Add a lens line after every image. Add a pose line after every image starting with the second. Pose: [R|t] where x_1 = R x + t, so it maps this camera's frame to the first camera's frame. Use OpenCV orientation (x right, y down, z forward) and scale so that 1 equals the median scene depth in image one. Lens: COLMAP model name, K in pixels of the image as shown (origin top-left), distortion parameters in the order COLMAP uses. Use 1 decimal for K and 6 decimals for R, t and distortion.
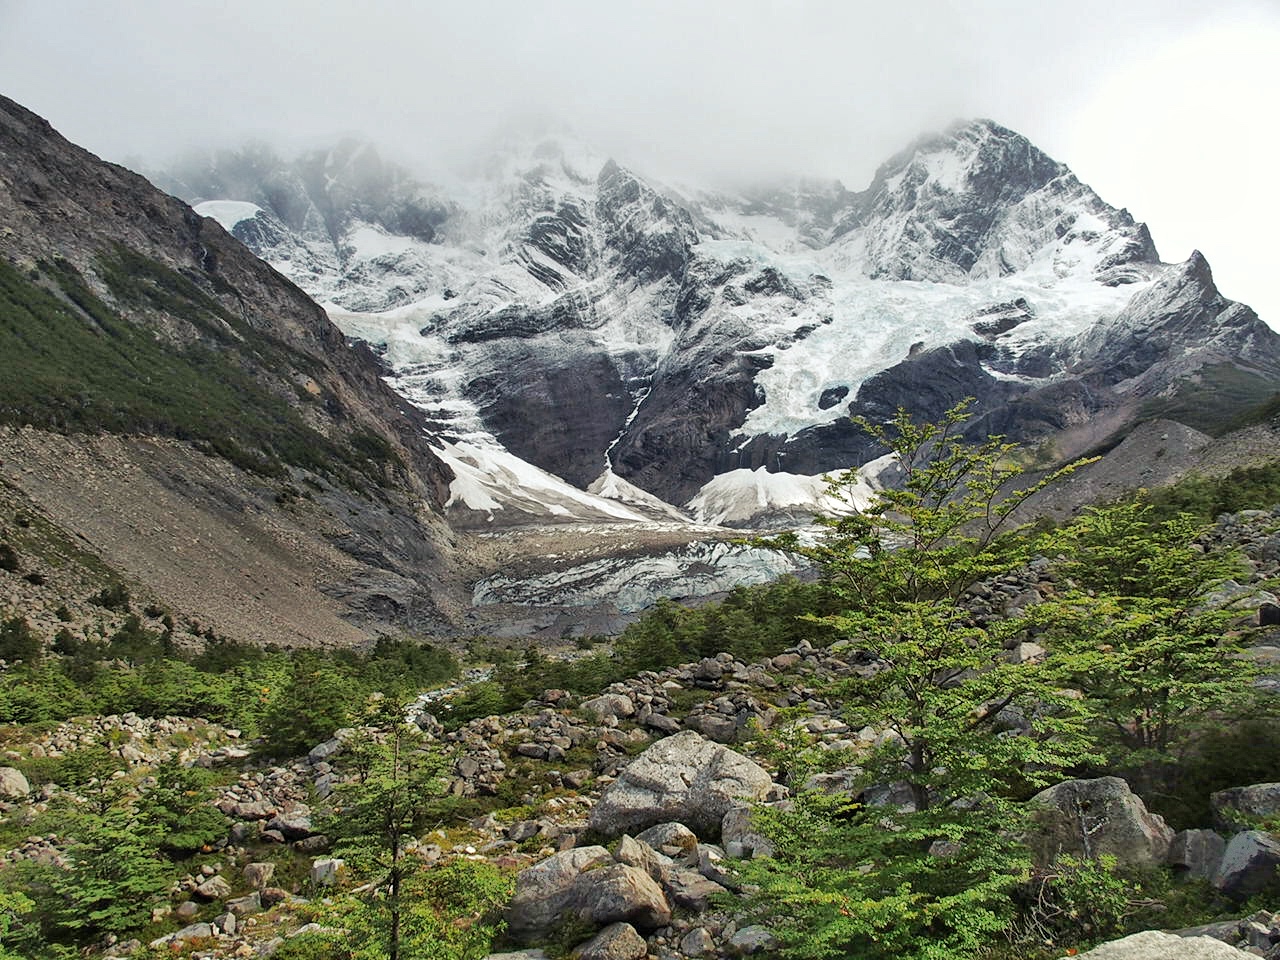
lens RADIAL K [[1030.5, 0, 637.4], [0, 1030.5, 478.3], [0, 0, 1]] dist [-0.126596, -0.001561]
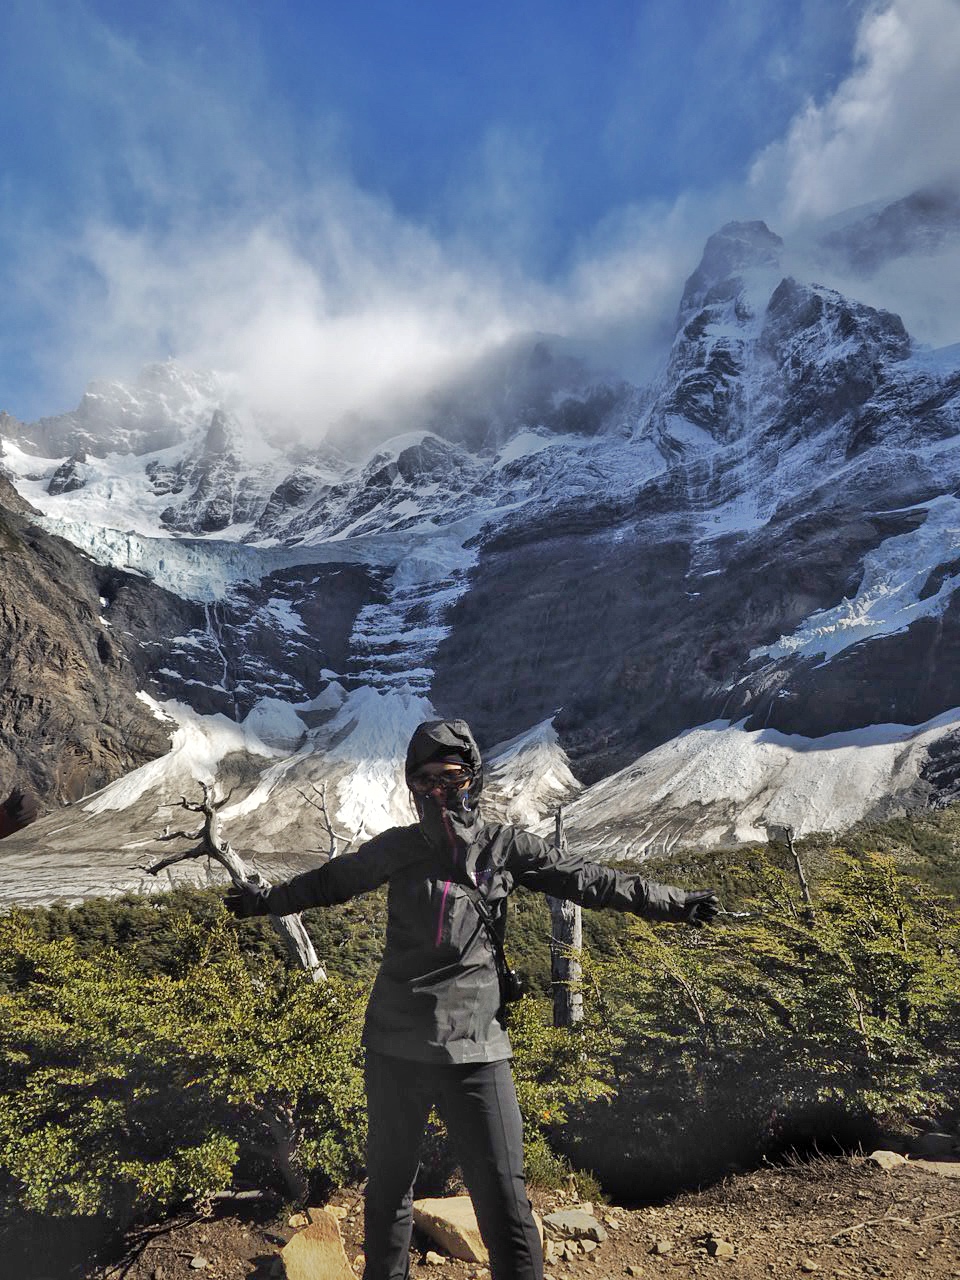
lens RADIAL K [[882.4, 0, 475.4], [0, 882.4, 649.3], [0, 0, 1]] dist [-0.055039, 0.018204]
pose [[0.730056, -0.041746, -0.682111, 0.246135], [0.034400, 0.999112, -0.024329, -0.030118], [0.682521, -0.005703, 0.730844, 0.382183]]
